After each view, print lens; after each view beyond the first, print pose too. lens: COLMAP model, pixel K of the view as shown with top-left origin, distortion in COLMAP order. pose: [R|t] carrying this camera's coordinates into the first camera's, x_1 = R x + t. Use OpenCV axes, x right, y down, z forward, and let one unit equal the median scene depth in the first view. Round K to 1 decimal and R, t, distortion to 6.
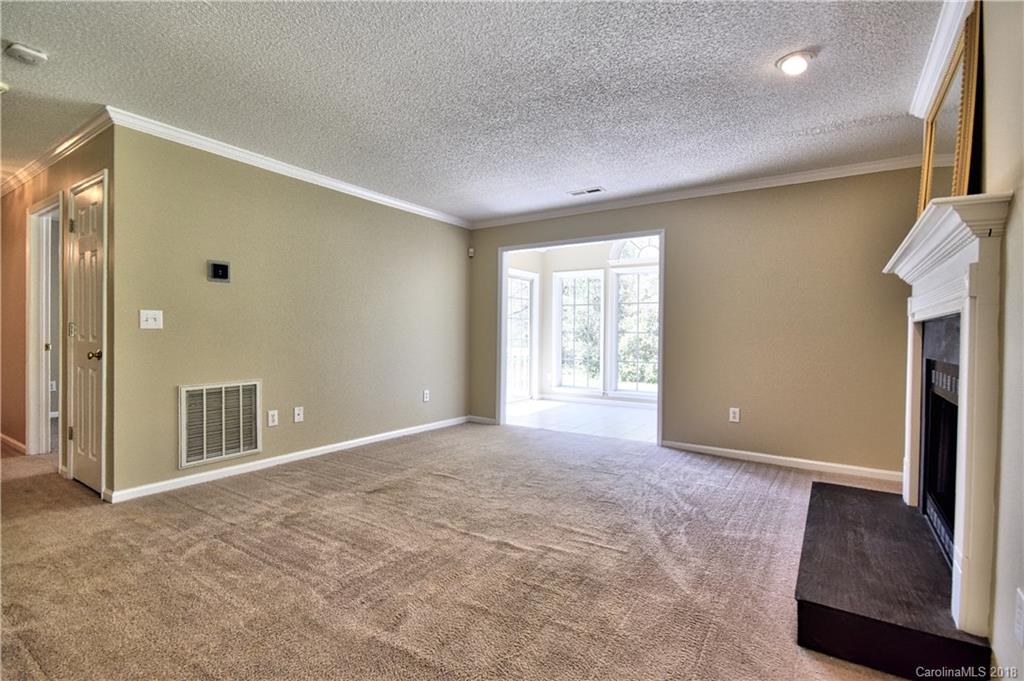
lens RADIAL K [[477.5, 0, 507.7], [0, 477.5, 340.2], [0, 0, 1]] dist [-0.012221, -0.002111]
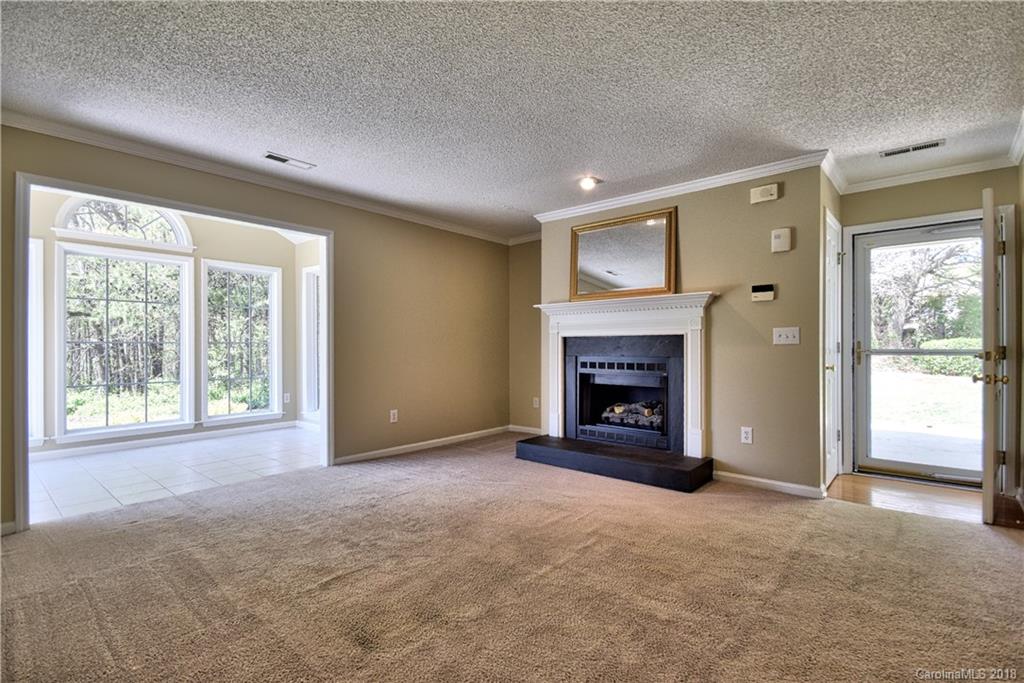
lens RADIAL K [[470.7, 0, 518.8], [0, 470.7, 347.8], [0, 0, 1]] dist [-0.001631, -0.000584]
pose [[0.120527, -0.016809, 0.992568, -0.509897], [0.015397, 0.999768, 0.015062, -0.013705], [-0.992591, 0.013468, 0.120758, 0.499066]]
